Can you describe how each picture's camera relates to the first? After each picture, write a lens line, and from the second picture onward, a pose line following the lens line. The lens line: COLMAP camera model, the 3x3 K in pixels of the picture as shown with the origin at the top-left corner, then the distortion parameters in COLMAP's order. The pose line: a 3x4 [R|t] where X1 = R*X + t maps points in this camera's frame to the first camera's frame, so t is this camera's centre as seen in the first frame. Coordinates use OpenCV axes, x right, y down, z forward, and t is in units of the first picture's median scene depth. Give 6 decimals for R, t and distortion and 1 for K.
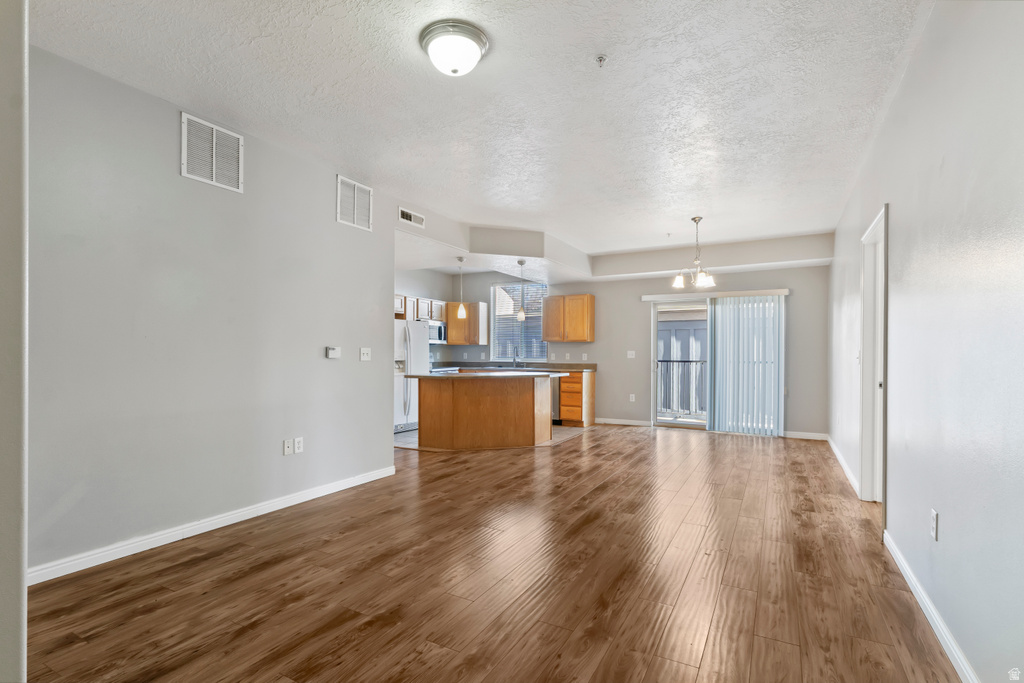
lens RADIAL K [[484.0, 0, 507.0], [0, 484.0, 349.5], [0, 0, 1]] dist [-0.000414, -0.000009]
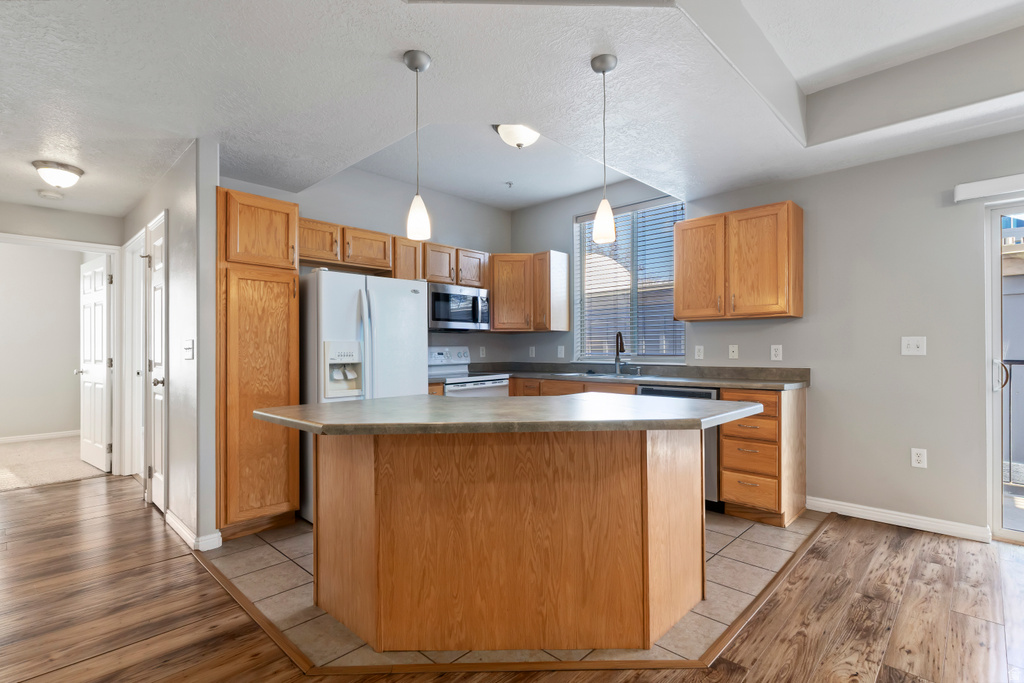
lens RADIAL K [[484.0, 0, 513.4], [0, 484.0, 348.7], [0, 0, 1]] dist [-0.000414, -0.000009]
pose [[0.969469, -0.008307, -0.245073, 0.047448], [0.009940, 0.999936, 0.005429, 0.008739], [0.245012, -0.007699, 0.969489, 0.663392]]
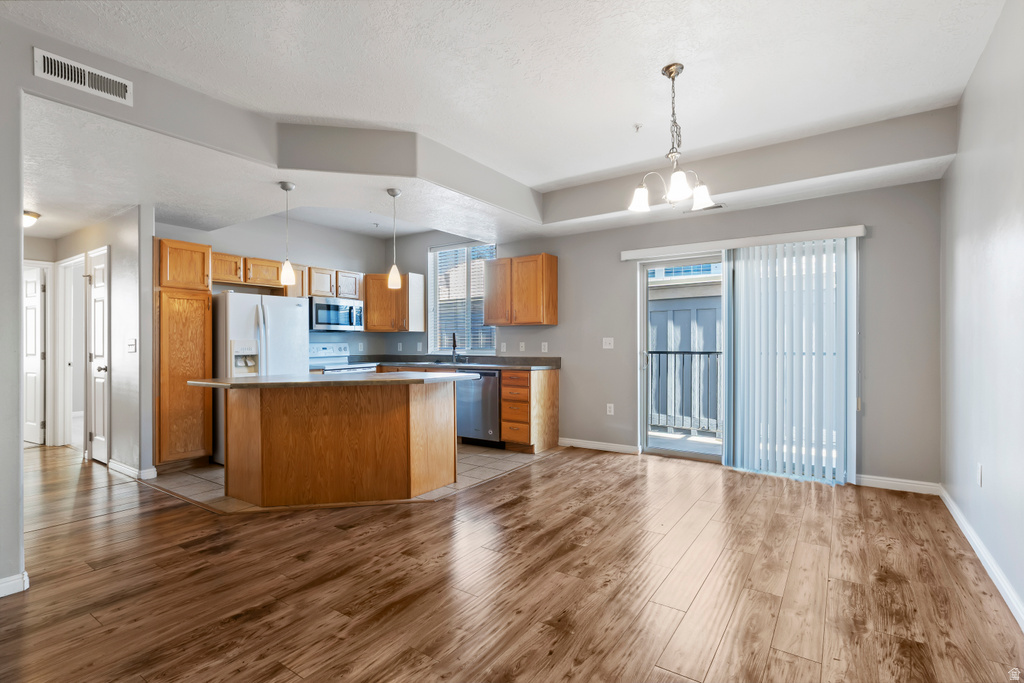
lens RADIAL K [[484.0, 0, 513.3], [0, 484.0, 343.1], [0, 0, 1]] dist [-0.000414, -0.000009]
pose [[0.996091, -0.008224, -0.087949, 0.226312], [0.008828, 0.999940, 0.006487, 0.005802], [0.087890, -0.007238, 0.996104, 0.407615]]
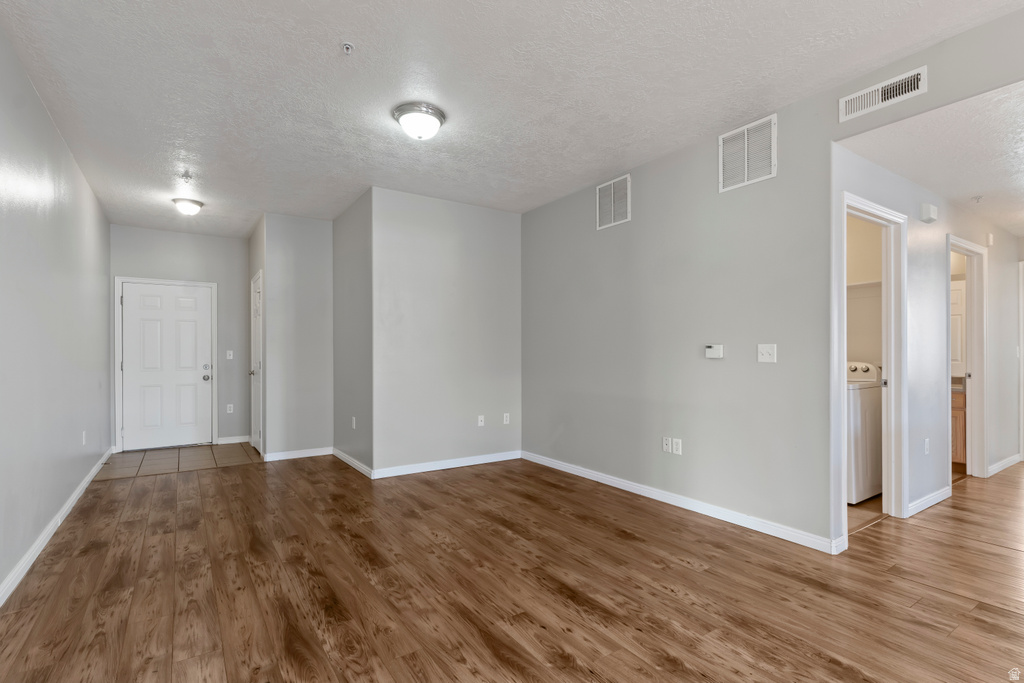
lens RADIAL K [[484.0, 0, 502.1], [0, 484.0, 350.3], [0, 0, 1]] dist [-0.000414, -0.000009]
pose [[-0.452495, -0.008459, -0.891727, 0.355661], [0.008609, 0.999867, -0.013853, 0.008090], [0.891726, -0.013945, -0.452362, 0.667571]]
